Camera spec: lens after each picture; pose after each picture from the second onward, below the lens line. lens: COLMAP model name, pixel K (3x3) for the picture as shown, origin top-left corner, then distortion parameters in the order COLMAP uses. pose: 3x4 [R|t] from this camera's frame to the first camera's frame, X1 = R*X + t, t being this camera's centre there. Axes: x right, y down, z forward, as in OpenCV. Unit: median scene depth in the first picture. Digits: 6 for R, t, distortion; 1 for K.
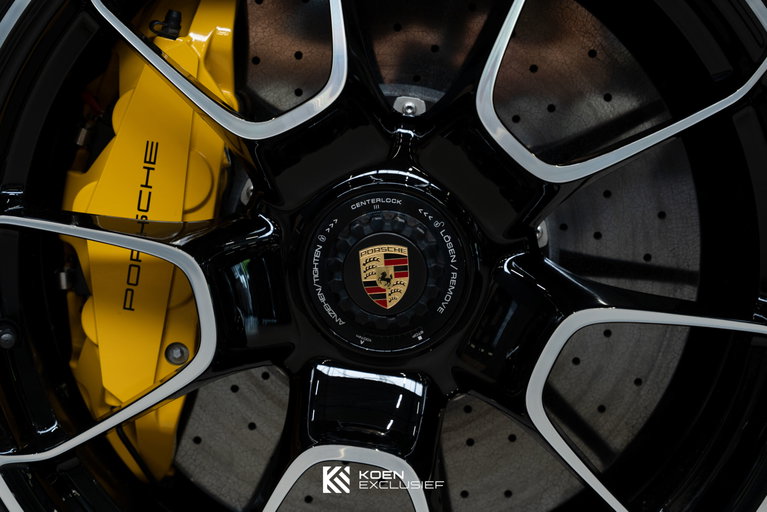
lens RADIAL K [[1462.7, 0, 383.5], [0, 1462.7, 256.0], [0, 0, 1]] dist [-0.011705, -0.028125]
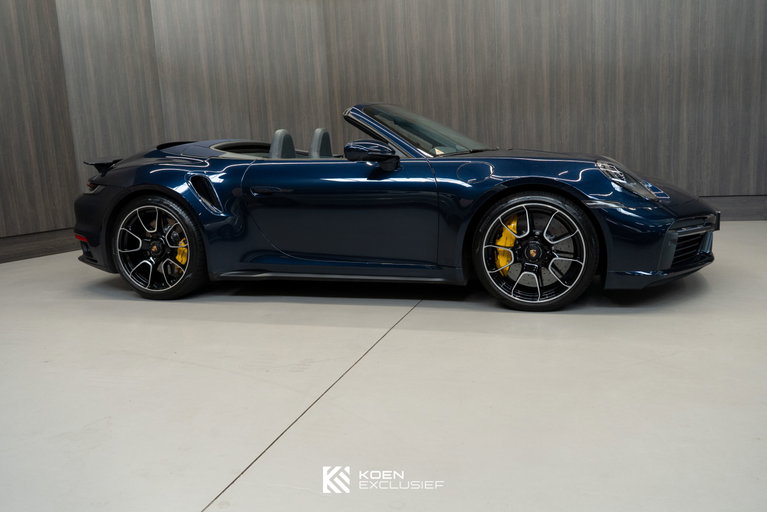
lens RADIAL K [[642.3, 0, 383.5], [0, 642.3, 256.0], [0, 0, 1]] dist [0.001034, 0.001659]
pose [[0.961496, 0.030290, -0.273144, 0.186338], [-0.017161, 0.998585, 0.050331, -0.145178], [0.274282, -0.043705, 0.960656, -2.898261]]
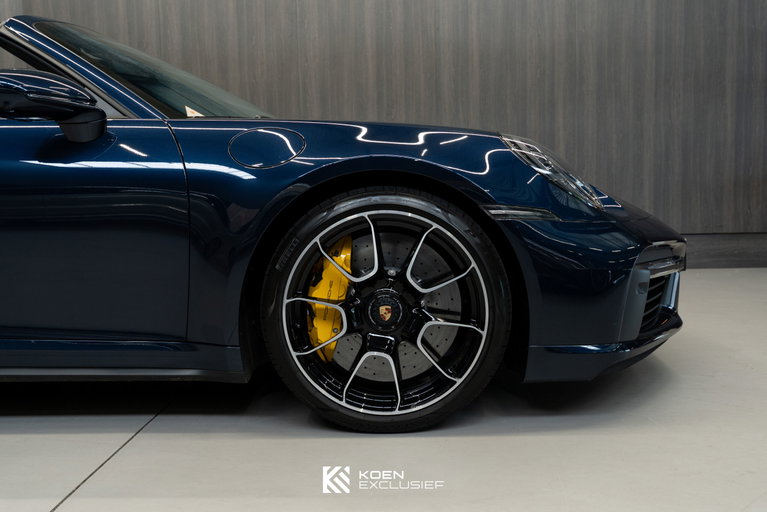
lens RADIAL K [[791.7, 0, 383.5], [0, 791.7, 256.0], [0, 0, 1]] dist [0.002856, 0.001770]
pose [[0.999847, 0.014783, 0.009309, -0.028258], [-0.014356, 0.998912, -0.044366, -0.049617], [-0.009954, 0.044225, 0.998972, -1.315328]]
